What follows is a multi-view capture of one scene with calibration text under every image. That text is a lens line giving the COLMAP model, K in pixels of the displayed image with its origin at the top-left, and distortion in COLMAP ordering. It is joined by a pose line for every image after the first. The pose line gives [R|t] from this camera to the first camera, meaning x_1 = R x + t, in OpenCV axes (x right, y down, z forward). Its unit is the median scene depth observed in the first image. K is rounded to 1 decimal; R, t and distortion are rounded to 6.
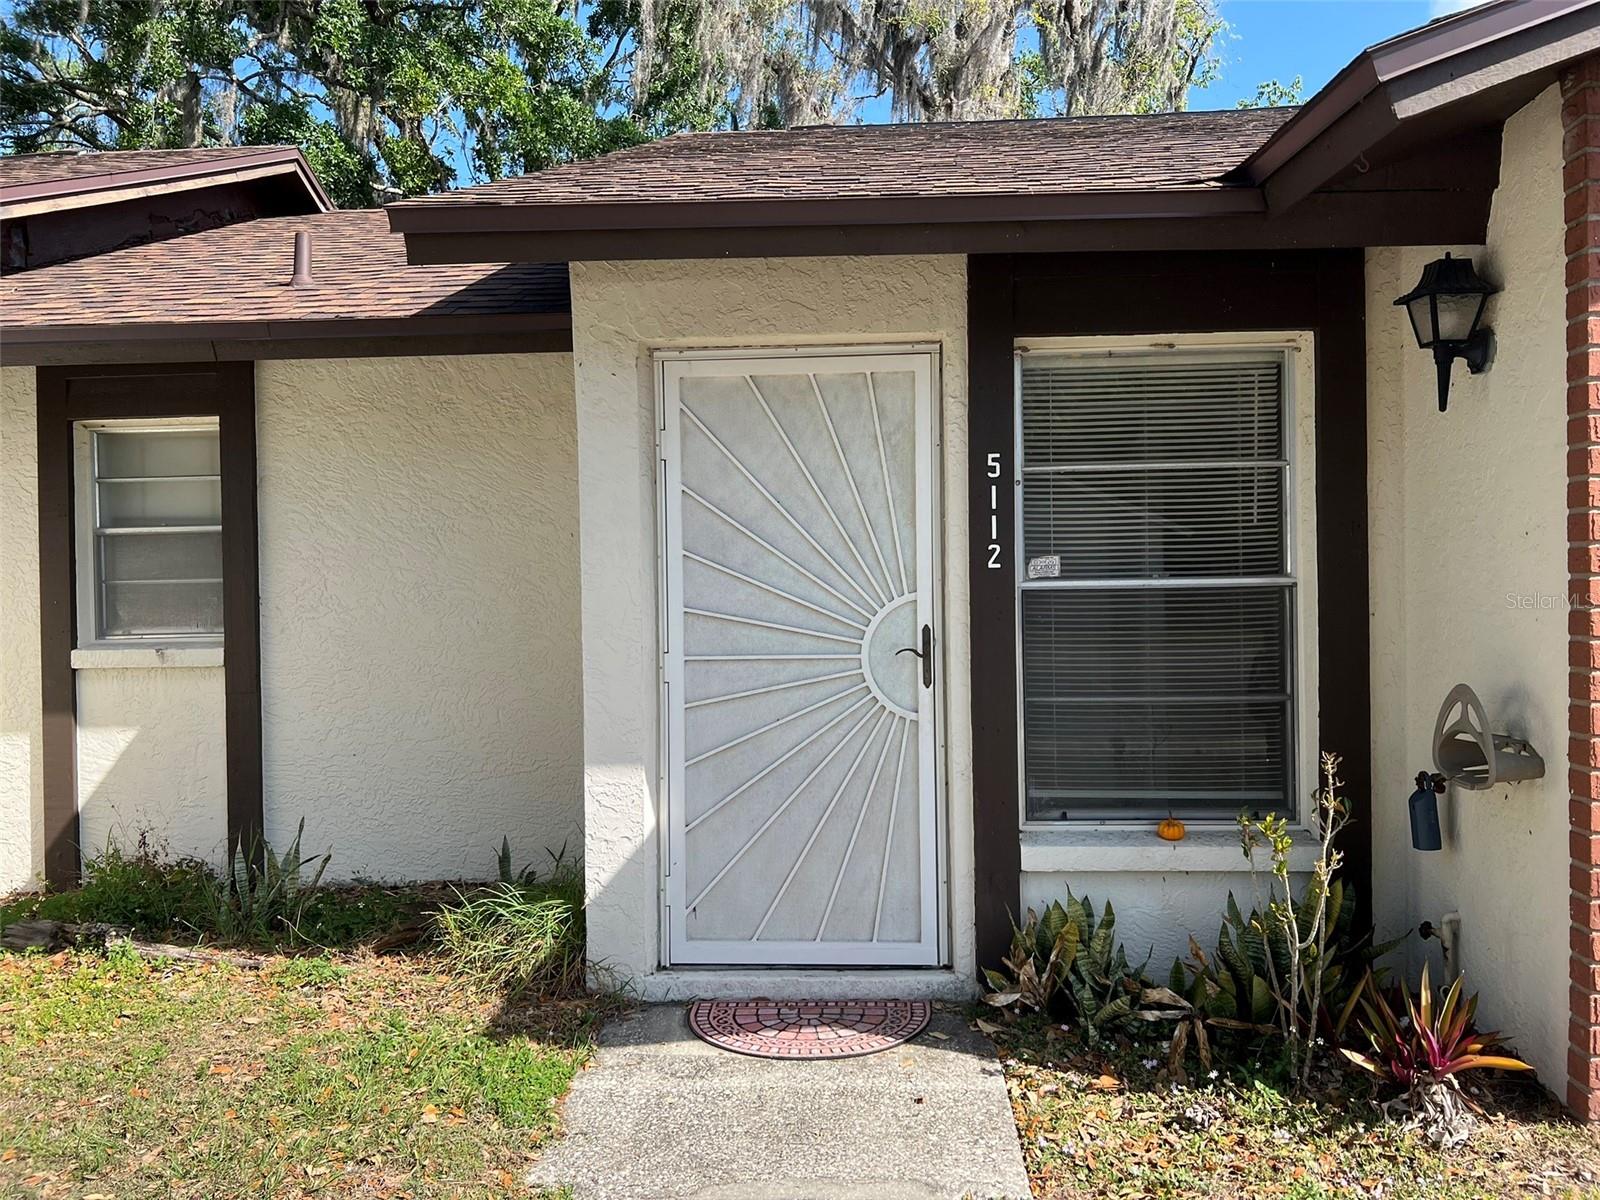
lens RADIAL K [[1212.5, 0, 801.1], [0, 1212.5, 599.4], [0, 0, 1]] dist [0.020500, -0.002502]
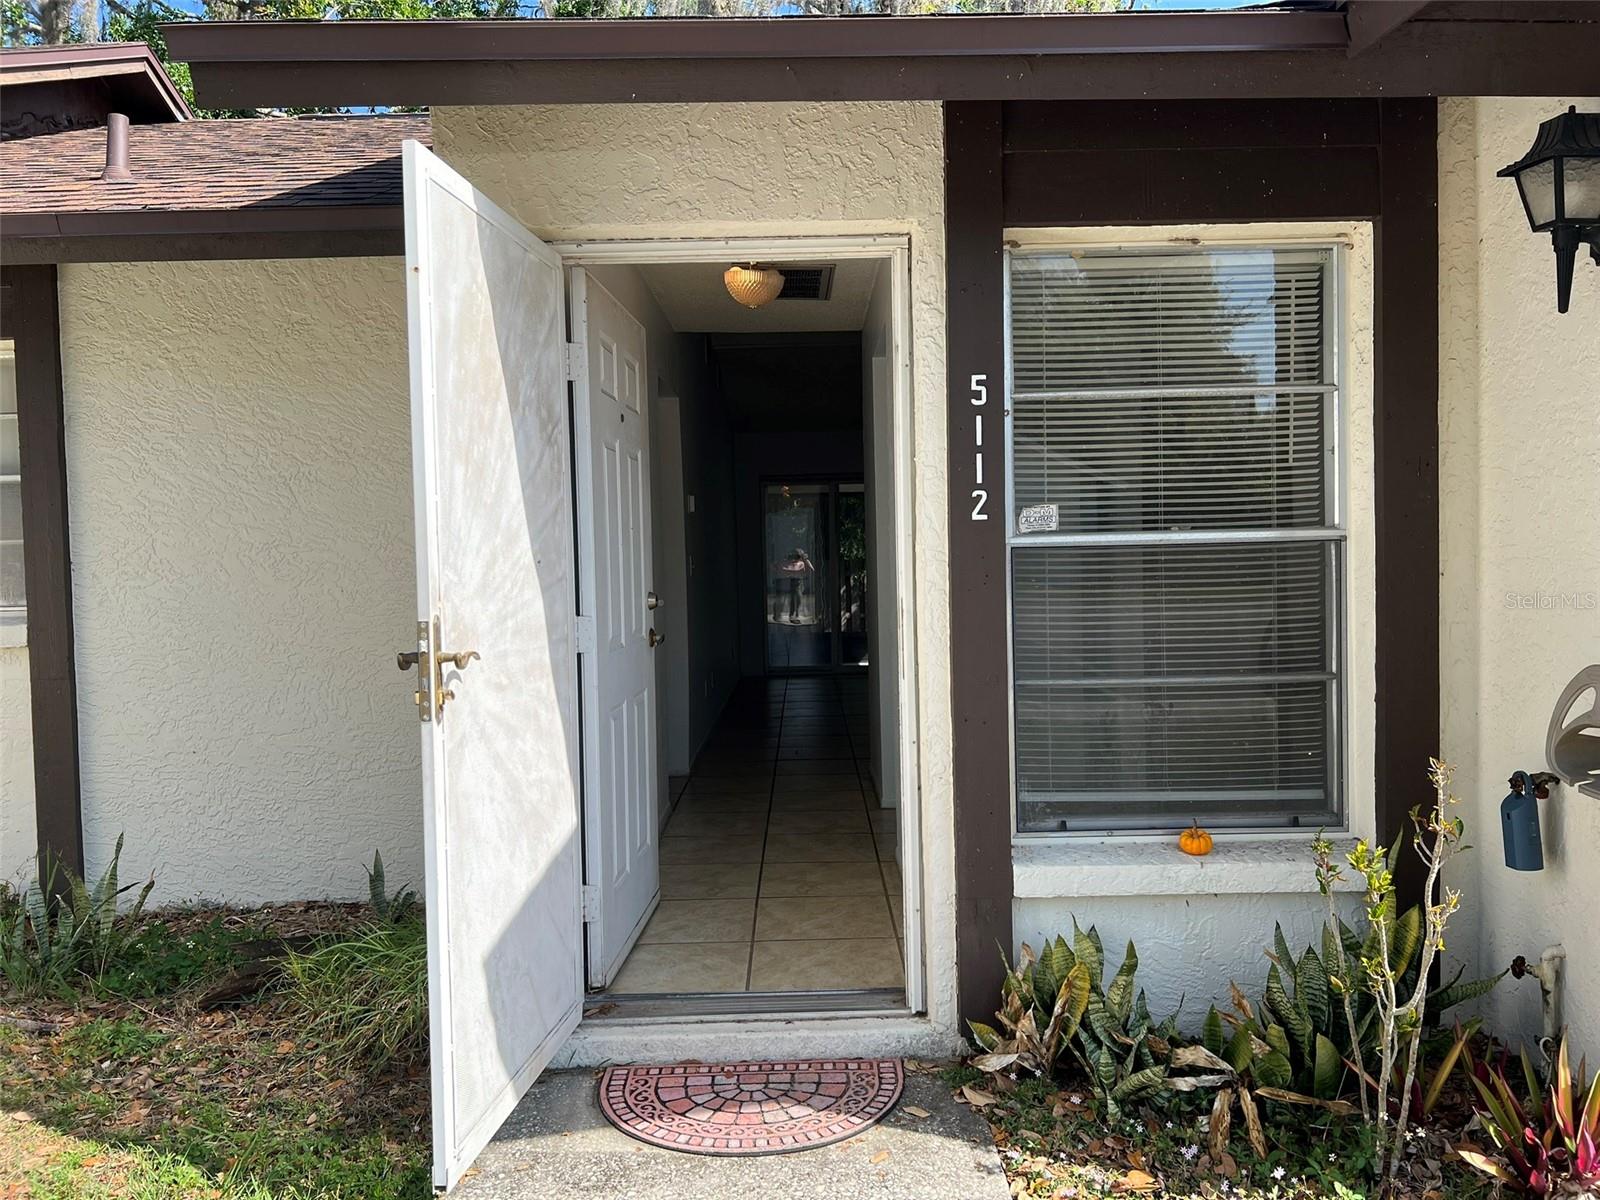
lens RADIAL K [[1212.5, 0, 799.3], [0, 1212.5, 603.5], [0, 0, 1]] dist [0.020500, -0.002502]
pose [[0.998254, -0.009275, 0.058327, -0.005423], [0.007104, 0.999278, 0.037331, -0.001653], [-0.058631, -0.036851, 0.997599, 0.208196]]
